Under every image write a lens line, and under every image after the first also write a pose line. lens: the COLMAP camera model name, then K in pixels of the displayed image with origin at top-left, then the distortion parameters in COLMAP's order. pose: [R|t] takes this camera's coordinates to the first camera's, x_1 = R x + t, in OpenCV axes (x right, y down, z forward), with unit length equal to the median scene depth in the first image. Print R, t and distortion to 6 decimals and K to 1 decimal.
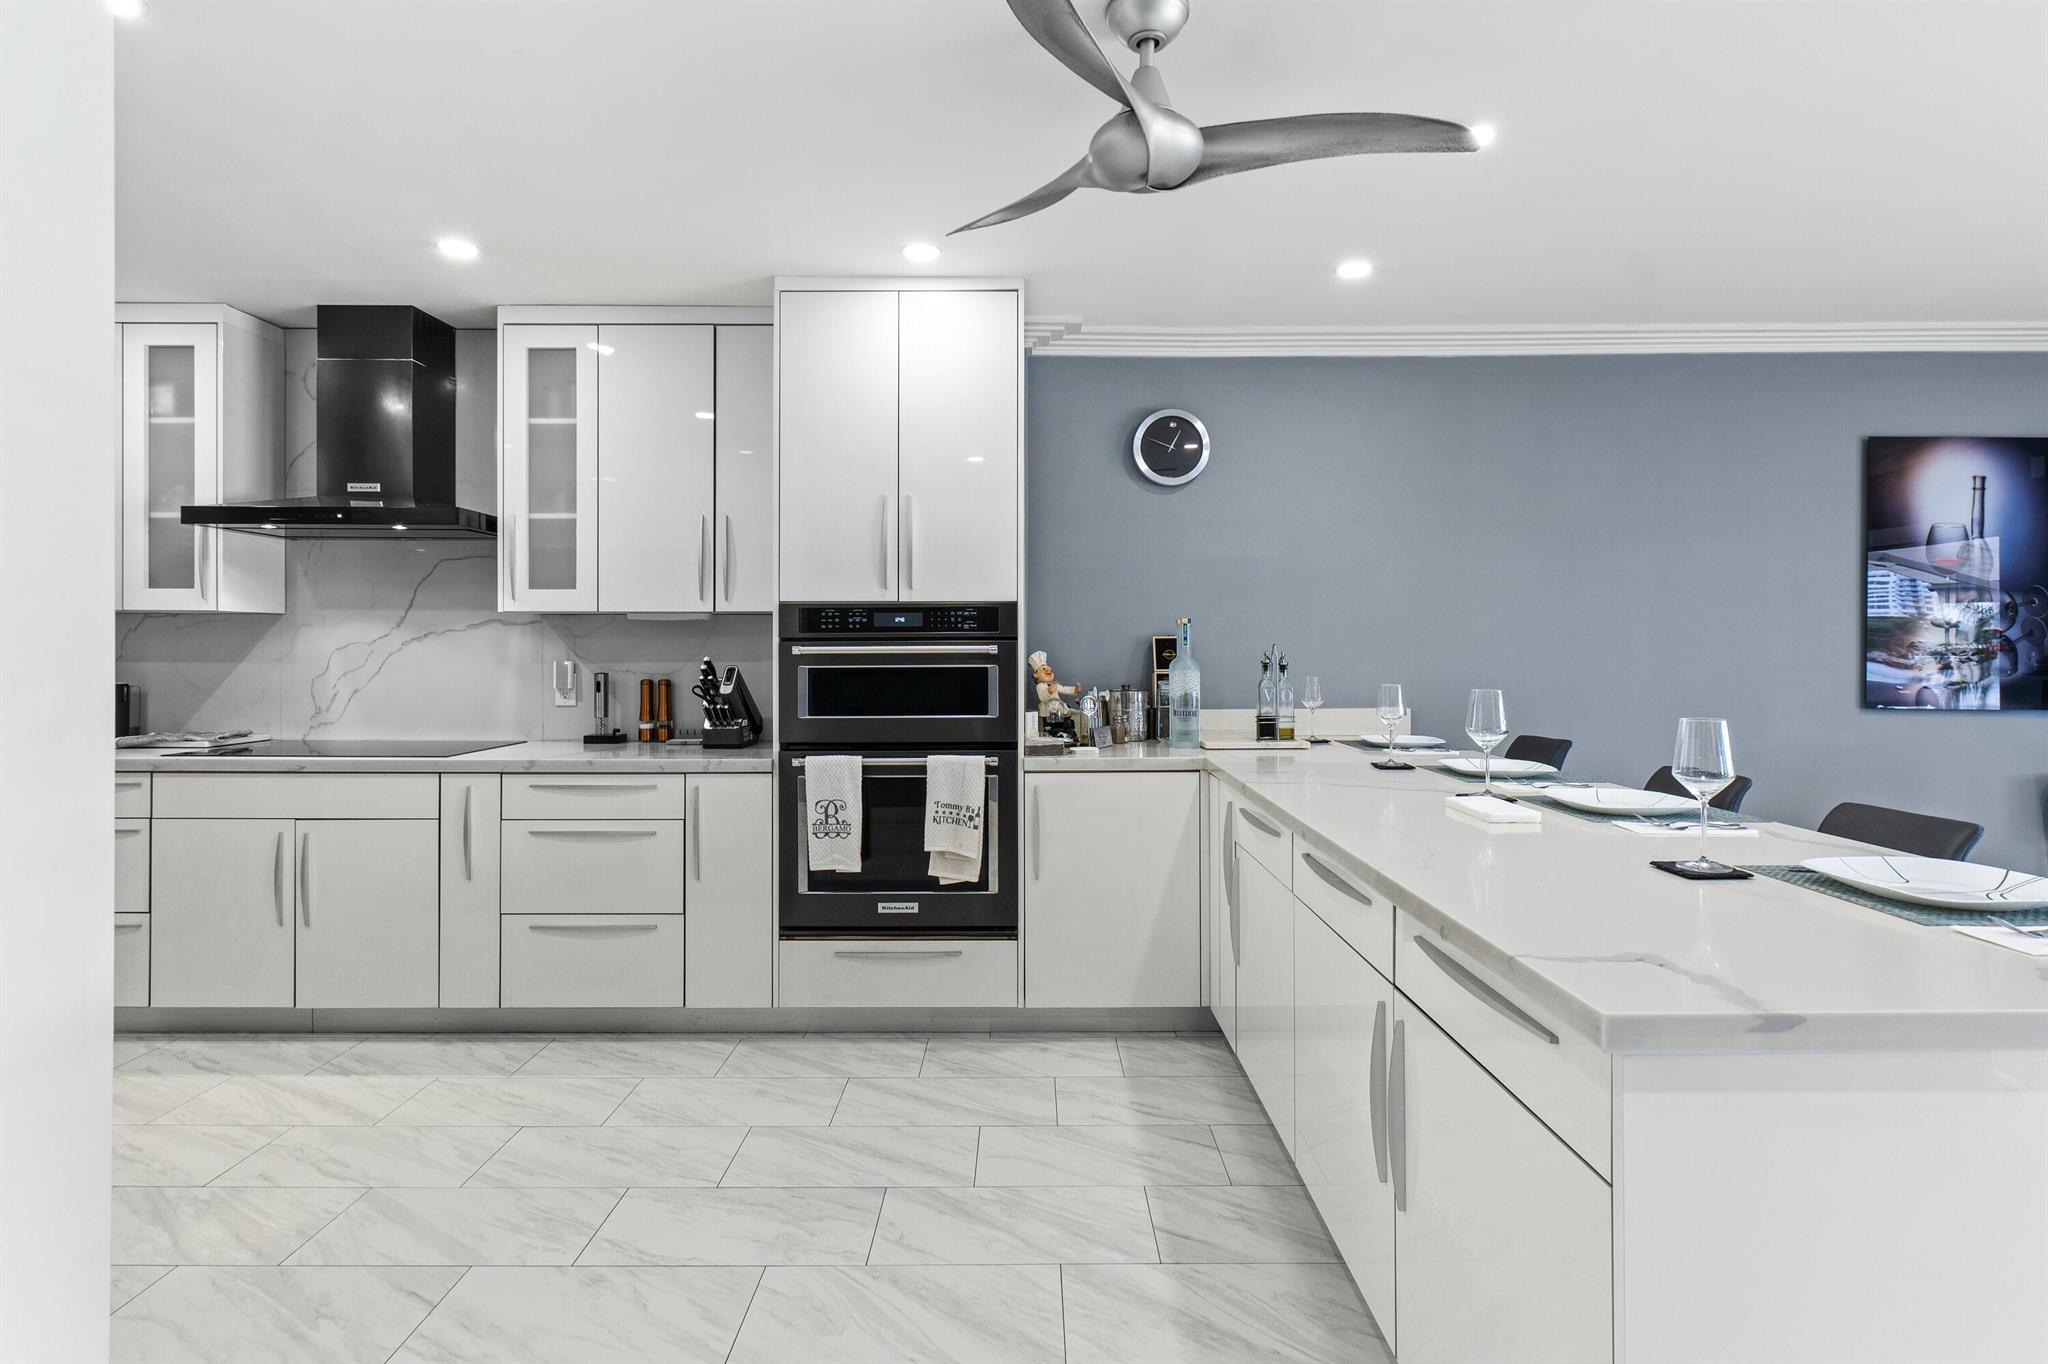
lens RADIAL K [[999.3, 0, 1010.2], [0, 999.3, 635.8], [0, 0, 1]] dist [-0.000025, -0.000672]
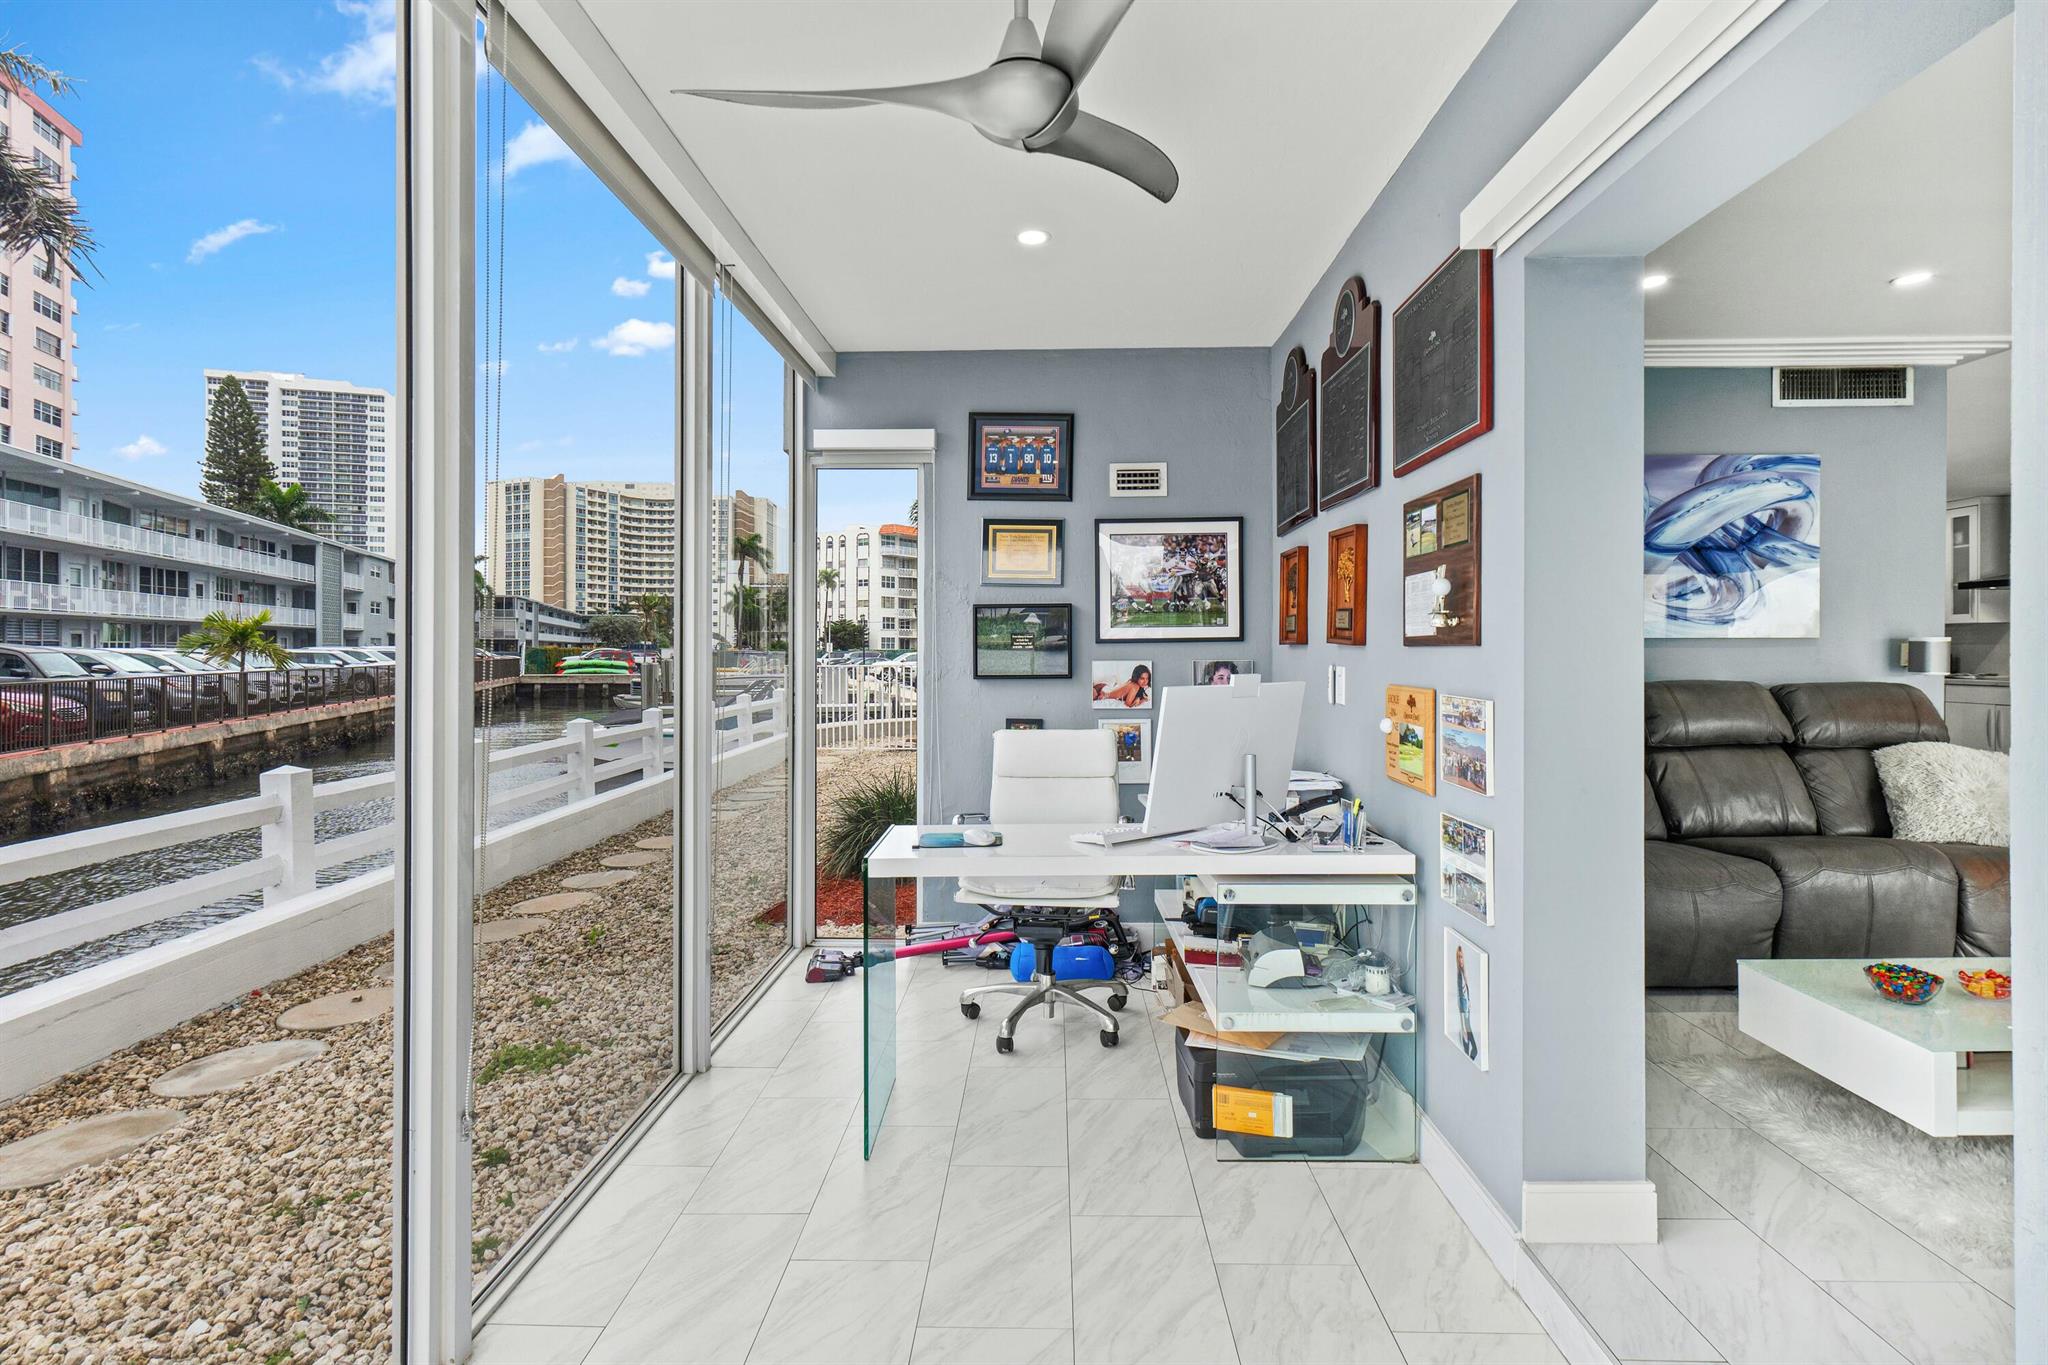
lens RADIAL K [[999.3, 0, 1033.5], [0, 999.3, 666.5], [0, 0, 1]] dist [-0.000025, -0.000672]
pose [[-0.015065, 0.011498, -0.999820, 1.718475], [0.012242, 0.999861, 0.011314, 0.027178], [0.999812, -0.012070, -0.015204, -1.300602]]
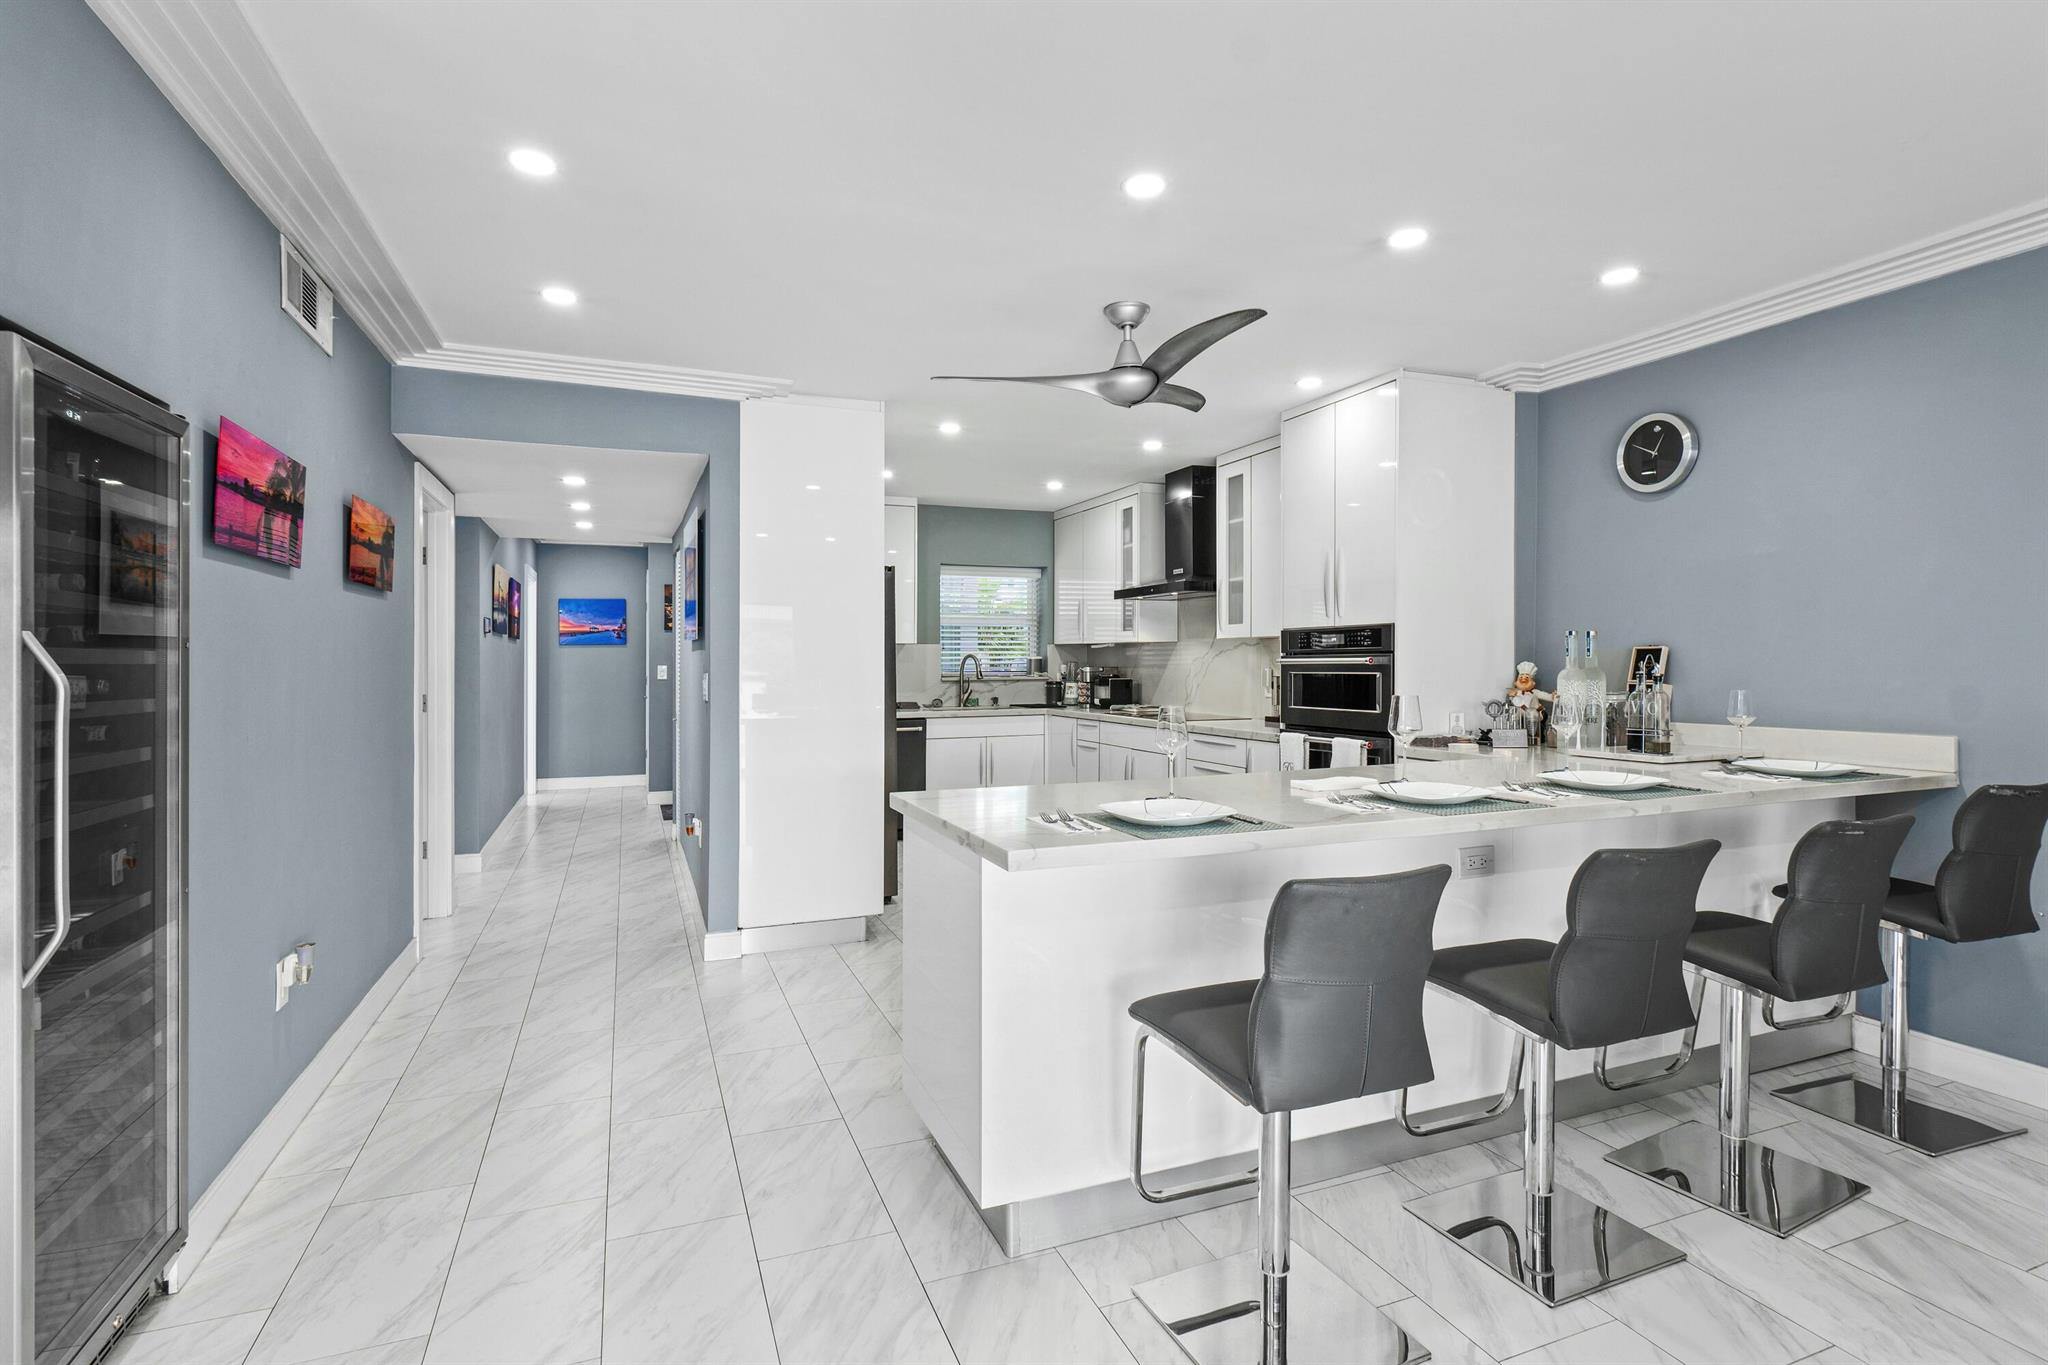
lens RADIAL K [[999.3, 0, 1035.8], [0, 999.3, 658.4], [0, 0, 1]] dist [-0.000025, -0.000672]
pose [[0.376418, -0.003698, -0.926443, 0.929575], [0.011671, 0.999932, 0.000751, 0.003785], [0.926377, -0.011096, 0.376435, 0.081303]]
